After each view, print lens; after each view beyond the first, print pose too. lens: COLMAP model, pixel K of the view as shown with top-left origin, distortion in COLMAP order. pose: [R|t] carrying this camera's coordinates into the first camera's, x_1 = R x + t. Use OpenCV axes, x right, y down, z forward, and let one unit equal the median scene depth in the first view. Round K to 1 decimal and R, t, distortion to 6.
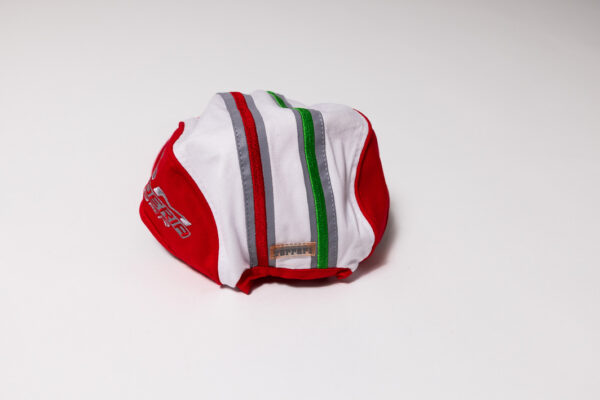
lens RADIAL K [[554.5, 0, 300.6], [0, 554.5, 197.0], [0, 0, 1]] dist [0.024104, 0.000000]
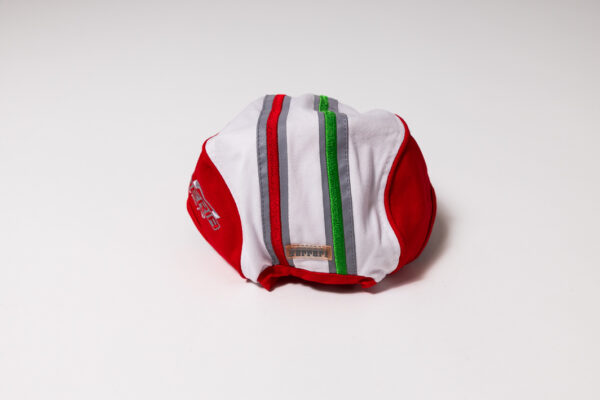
lens RADIAL K [[554.5, 0, 301.0], [0, 554.5, 204.8], [0, 0, 1]] dist [0.024104, 0.000000]
pose [[0.958484, 0.083553, -0.272630, 0.231955], [-0.085895, 0.996299, 0.003354, 0.008721], [0.271901, 0.020202, 0.962113, 0.027984]]
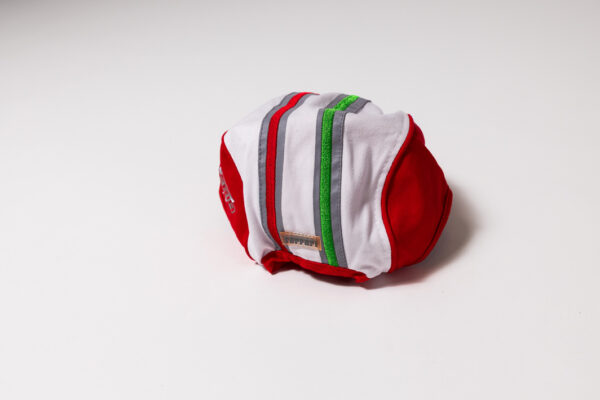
lens RADIAL K [[554.5, 0, 298.6], [0, 554.5, 201.6], [0, 0, 1]] dist [0.024104, 0.000000]
pose [[0.839690, 0.162866, -0.518068, 0.507049], [-0.173453, 0.984434, 0.028345, -0.006480], [0.514621, 0.066060, 0.854869, 0.079253]]
